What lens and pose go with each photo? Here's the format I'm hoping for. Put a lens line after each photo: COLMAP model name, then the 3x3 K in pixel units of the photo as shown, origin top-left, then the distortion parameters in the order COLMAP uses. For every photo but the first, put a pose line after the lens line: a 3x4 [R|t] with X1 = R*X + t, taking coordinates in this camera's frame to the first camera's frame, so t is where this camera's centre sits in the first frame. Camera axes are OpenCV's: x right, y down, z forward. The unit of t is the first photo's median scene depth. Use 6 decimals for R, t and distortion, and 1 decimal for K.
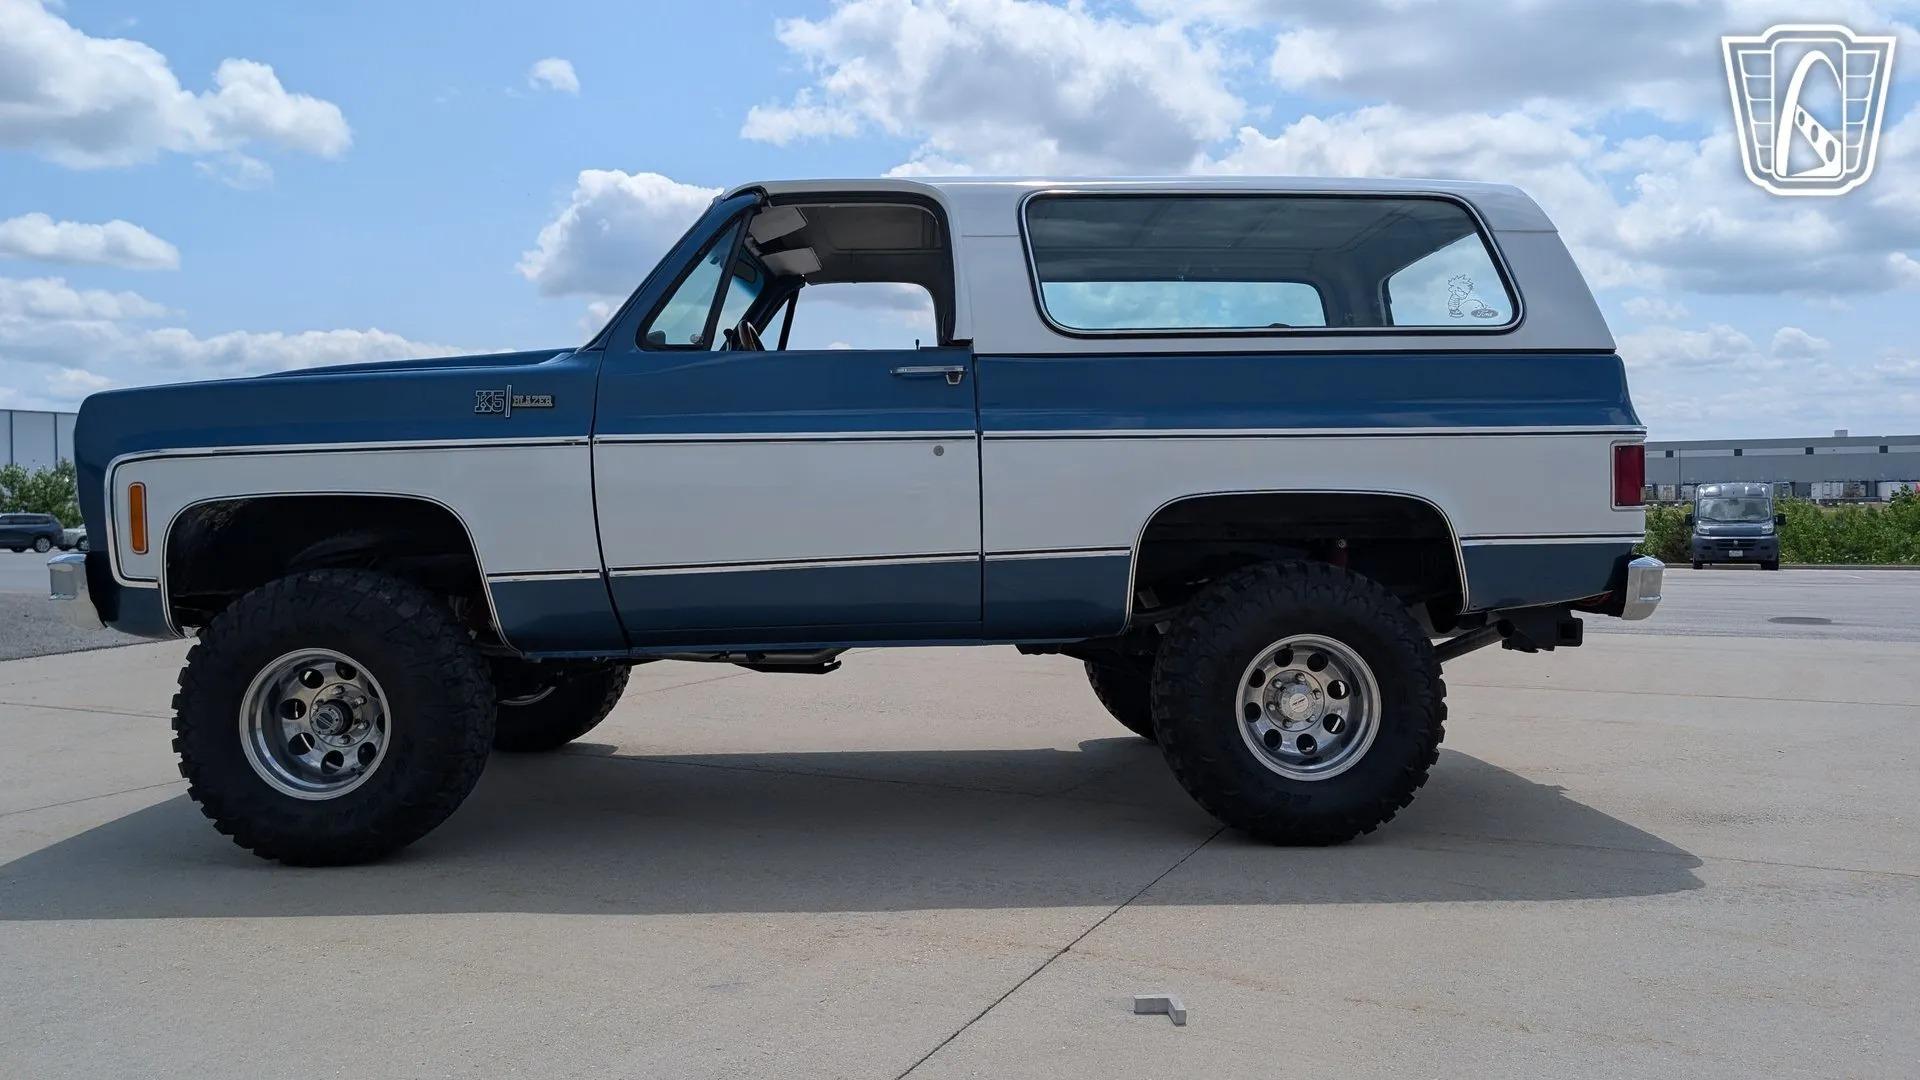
lens RADIAL K [[1378.6, 0, 960.1], [0, 1378.6, 507.1], [0, 0, 1]] dist [0.015985, 0.001636]
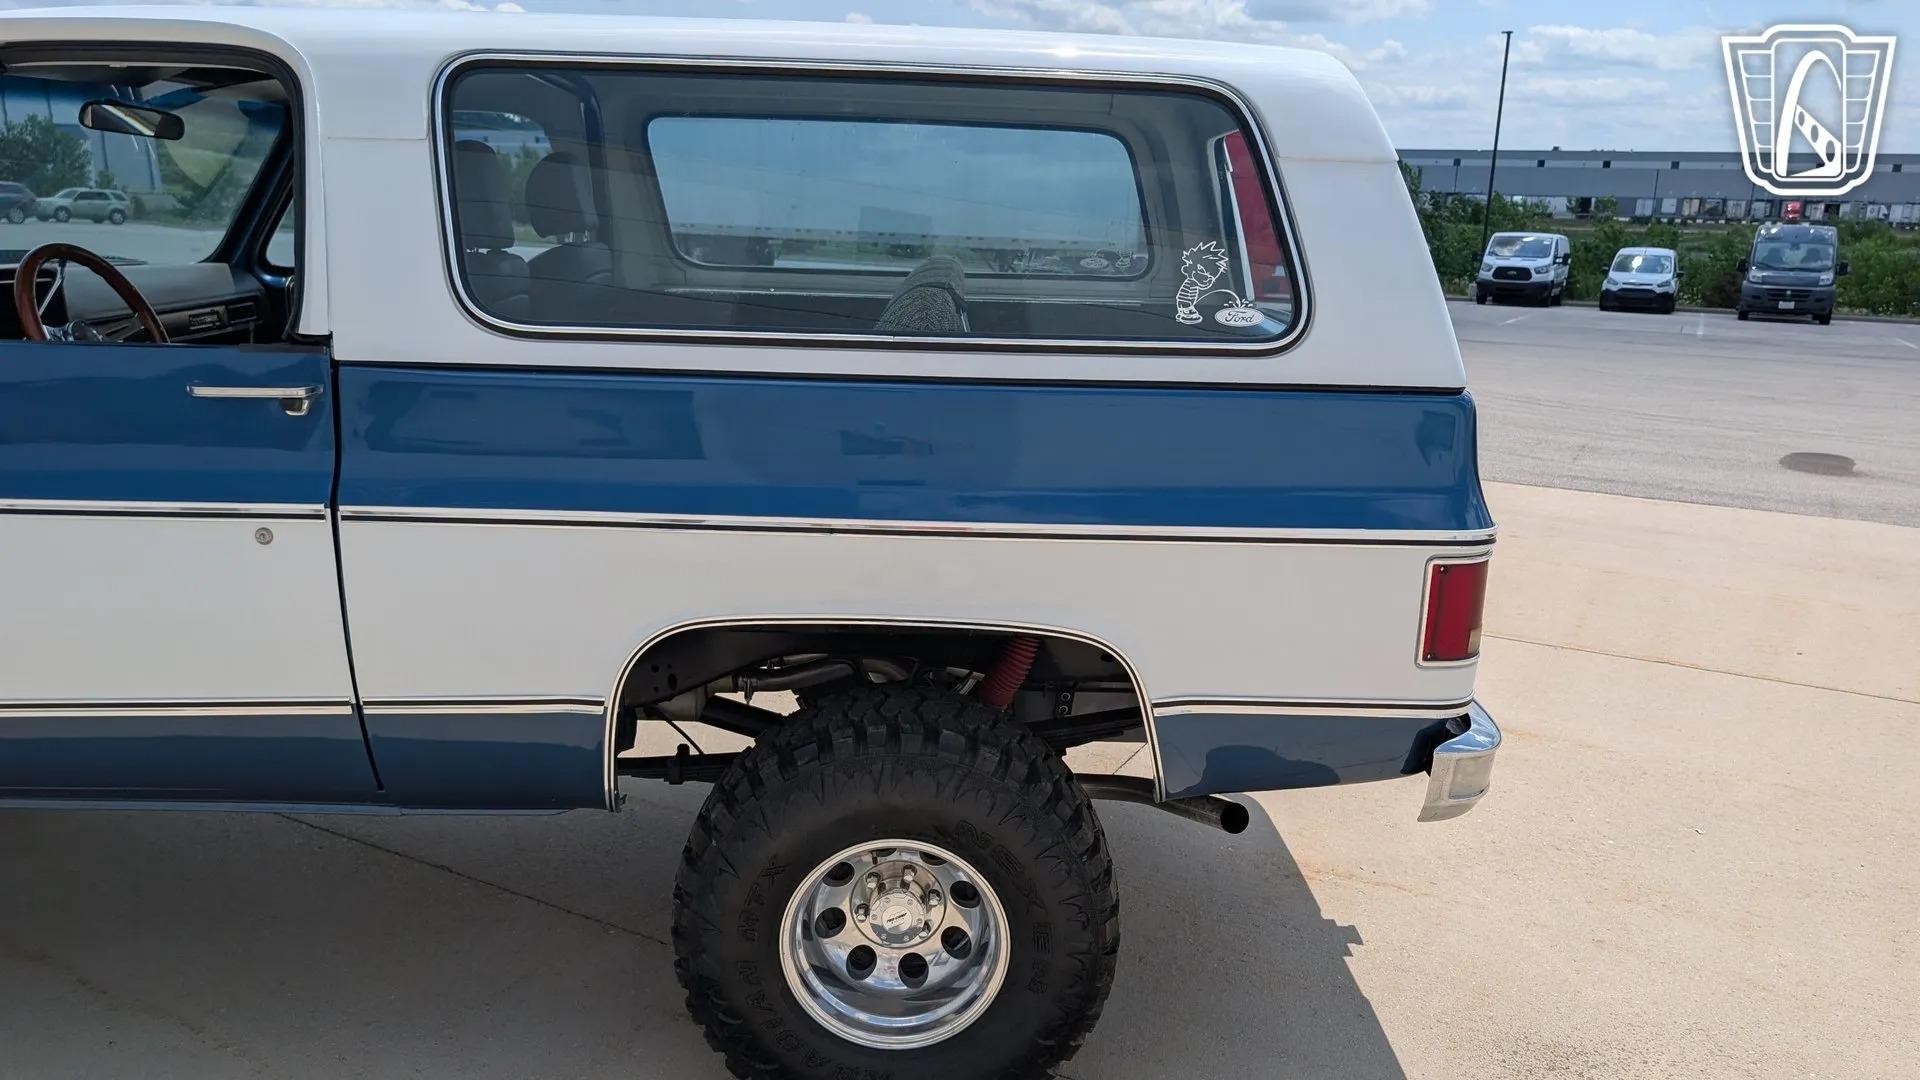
lens RADIAL K [[1391.0, 0, 937.6], [0, 1391.0, 566.1], [0, 0, 1]] dist [0.011733, -0.008105]
pose [[0.998822, 0.041998, -0.024300, 0.279829], [-0.034371, 0.965909, 0.256589, -0.187011], [0.034248, -0.255451, 0.966215, 0.428732]]
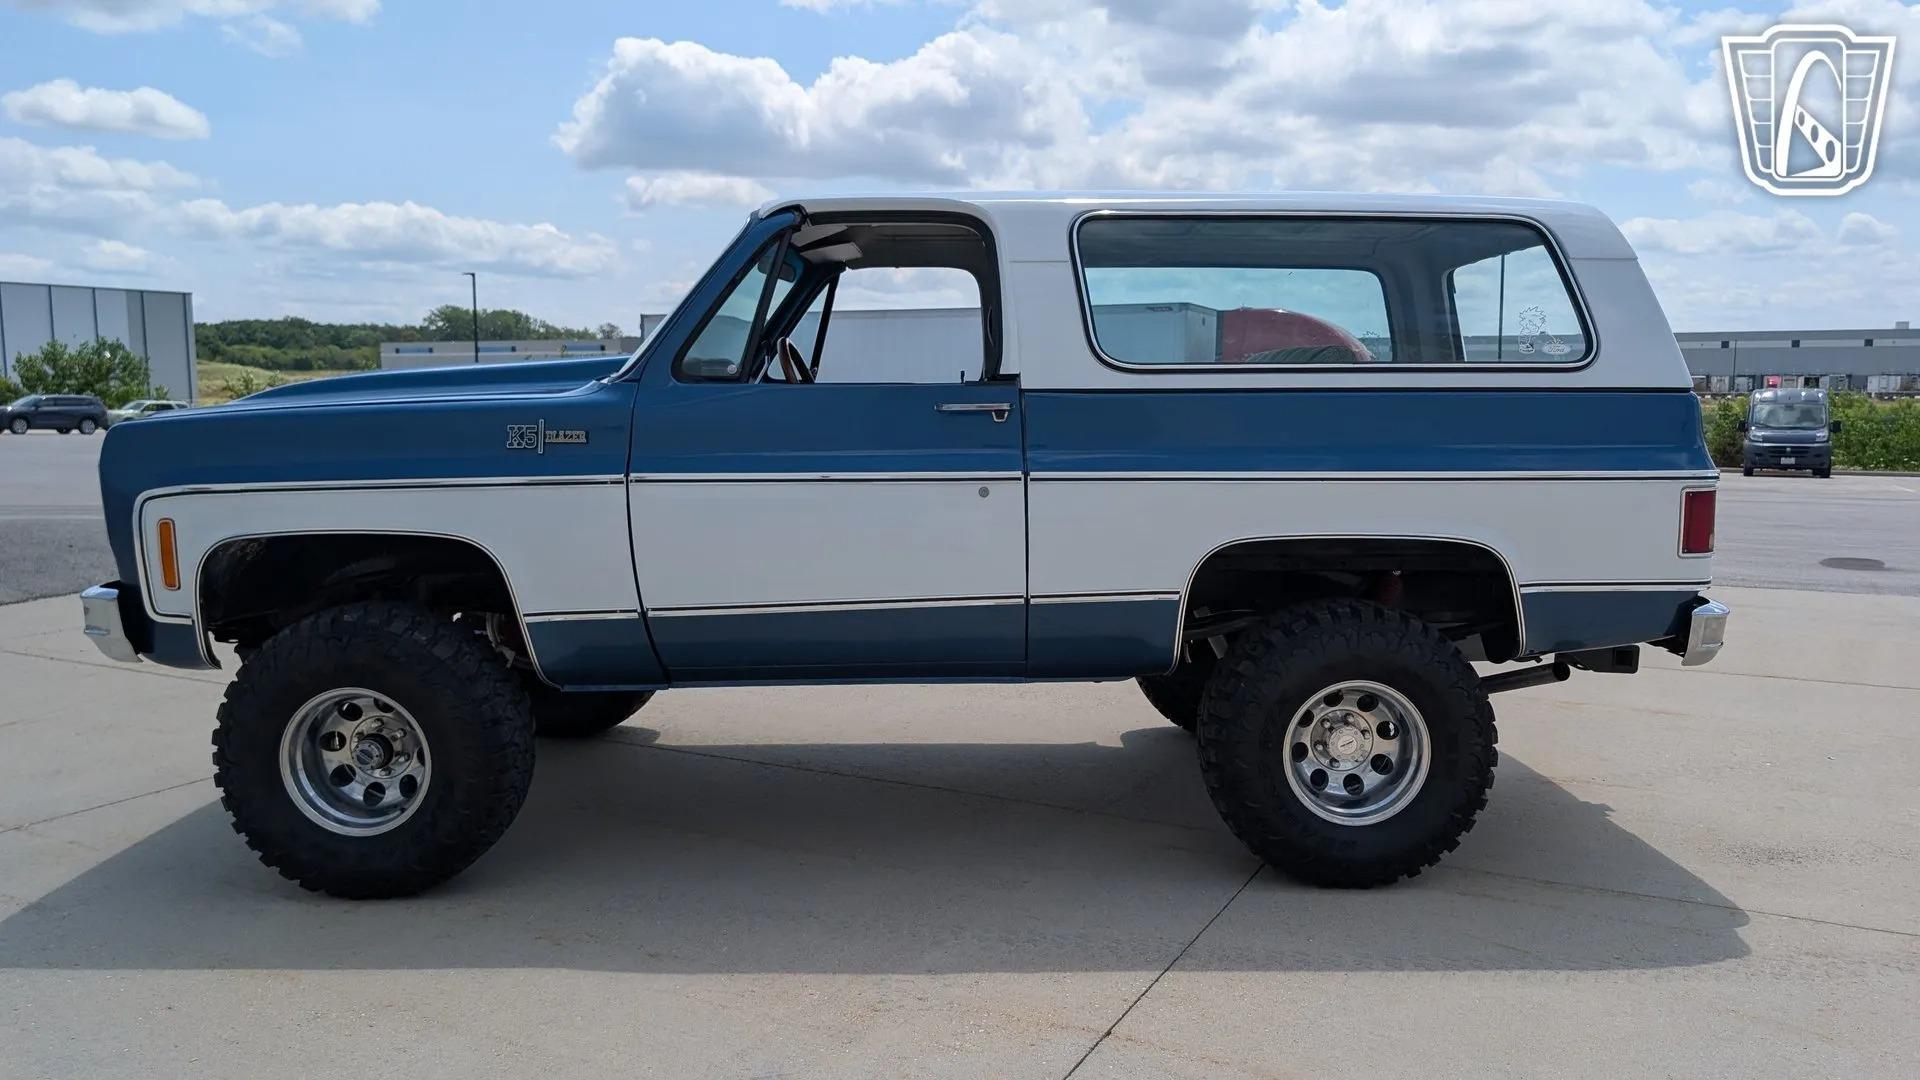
lens RADIAL K [[1380.6, 0, 984.9], [0, 1380.6, 535.9], [0, 0, 1]] dist [0.016284, -0.001801]
pose [[0.999867, 0.011185, -0.011833, -0.003212], [-0.009897, 0.994547, 0.103819, -0.109295], [0.012929, -0.103688, 0.994526, 0.030527]]
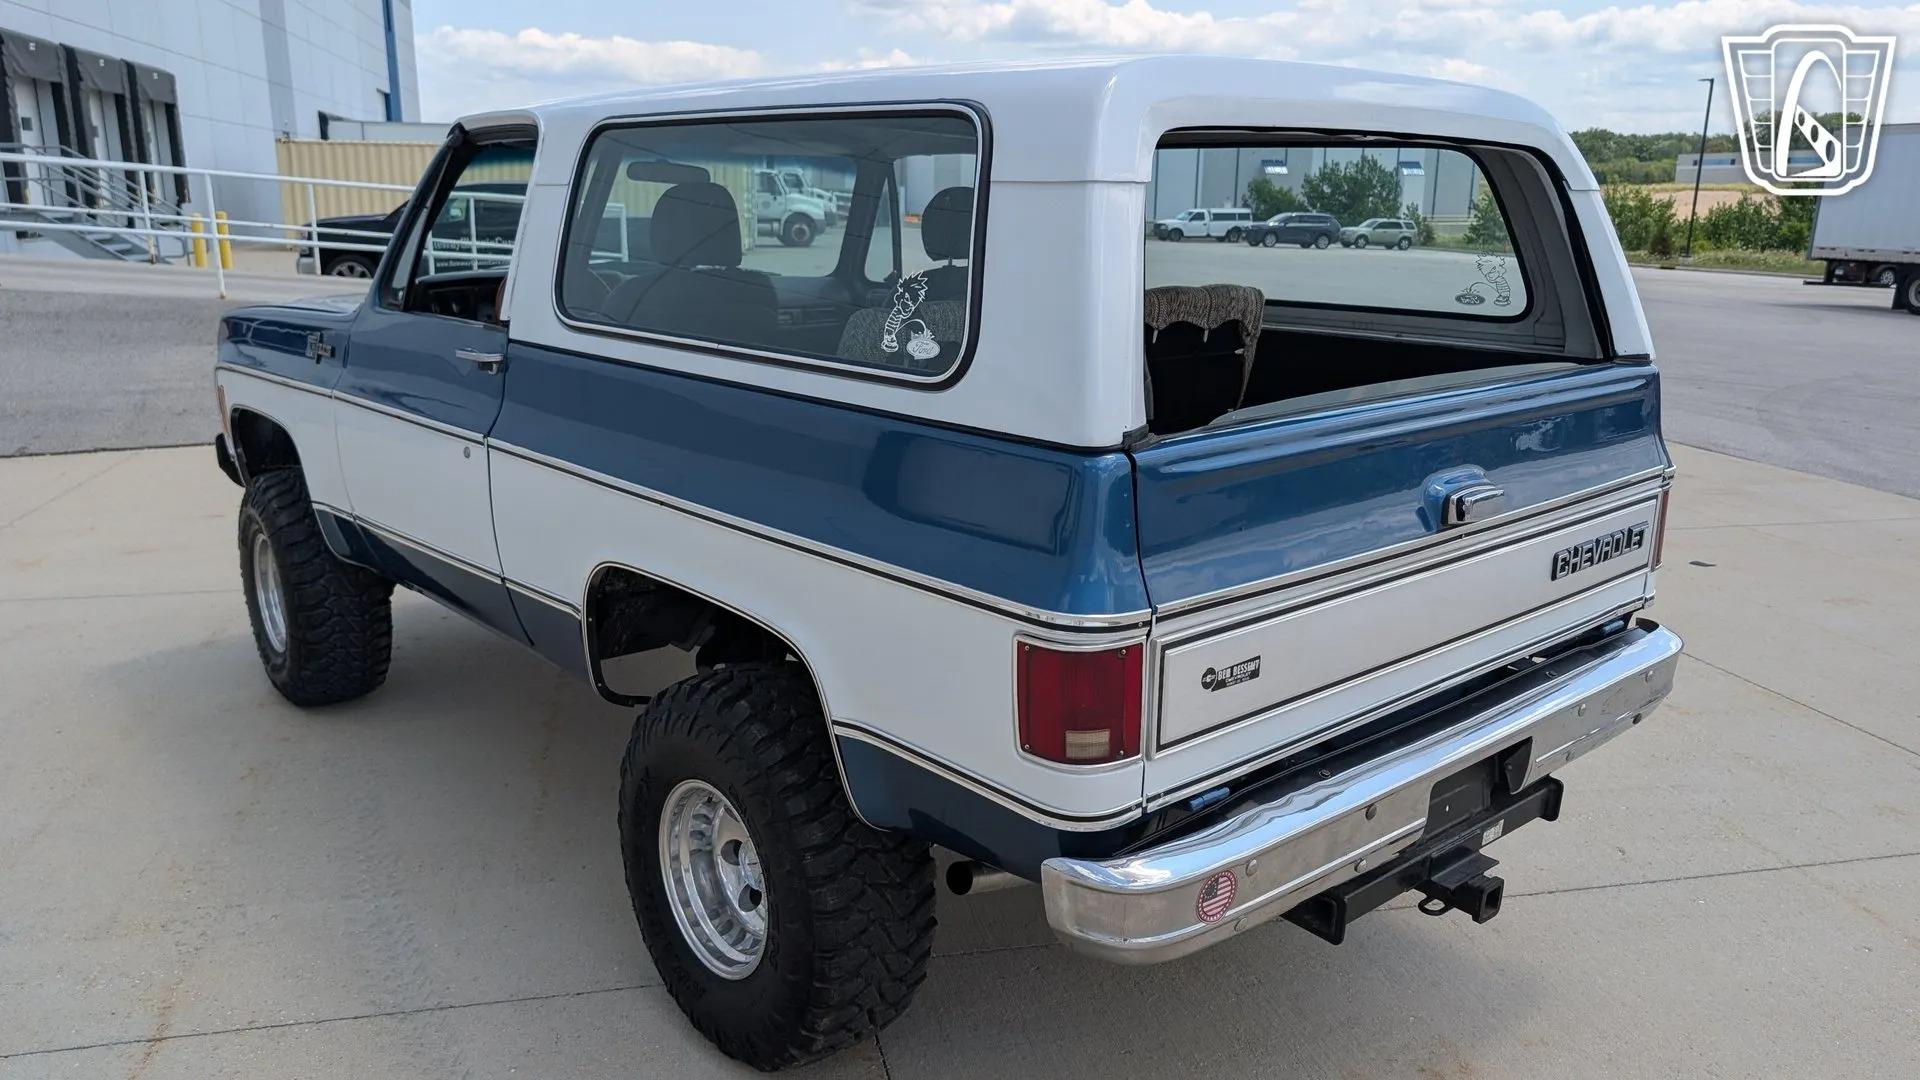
lens RADIAL K [[1391.8, 0, 960.0], [0, 1391.8, 540.0], [0, 0, 1]] dist [0.007897, -0.000593]
pose [[0.640152, 0.199836, -0.741803, 0.834608], [-0.019135, 0.969425, 0.244642, -0.205567], [0.768010, -0.142413, 0.624403, 0.671214]]
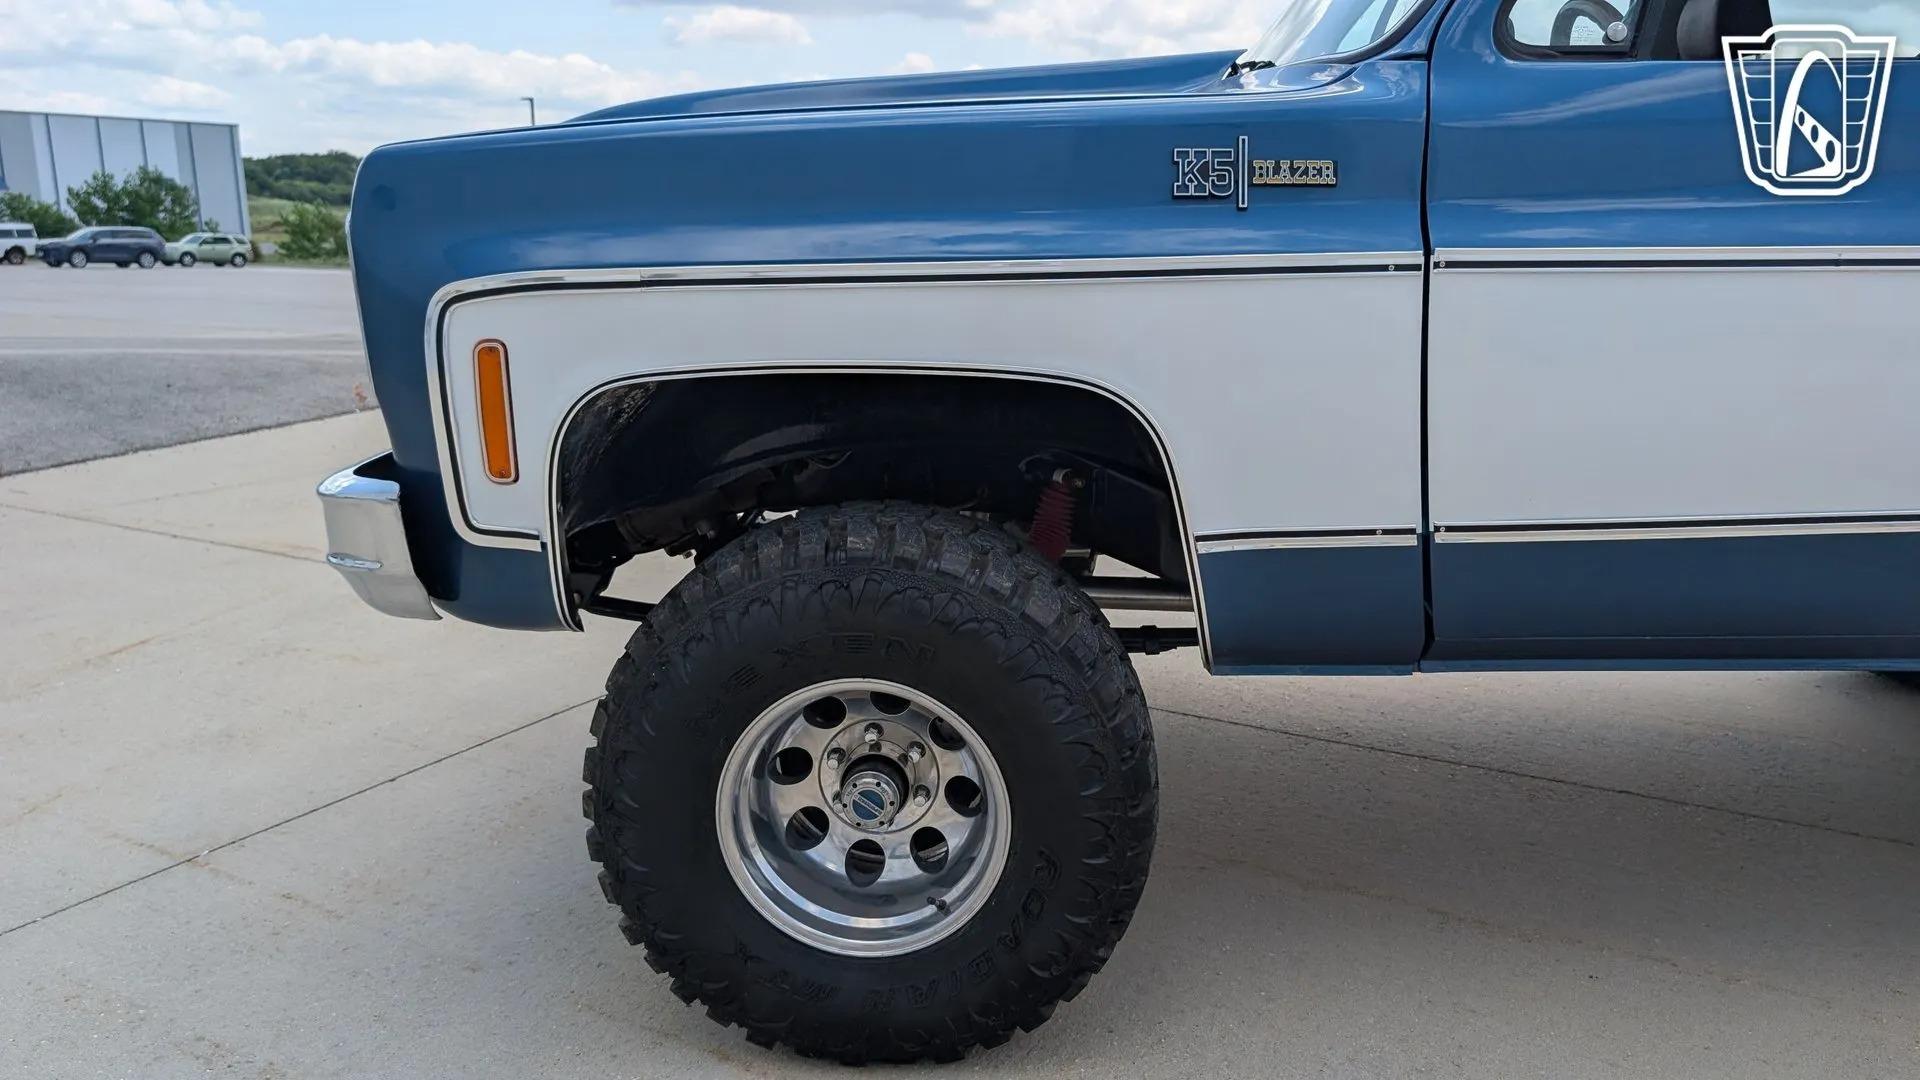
lens RADIAL K [[1391.5, 0, 999.0], [0, 1391.5, 506.0], [0, 0, 1]] dist [0.007582, -0.000036]
pose [[0.999112, 0.018252, -0.037985, -0.383513], [-0.010450, 0.980491, 0.196284, -0.056399], [0.040827, -0.195712, 0.979811, 0.502548]]
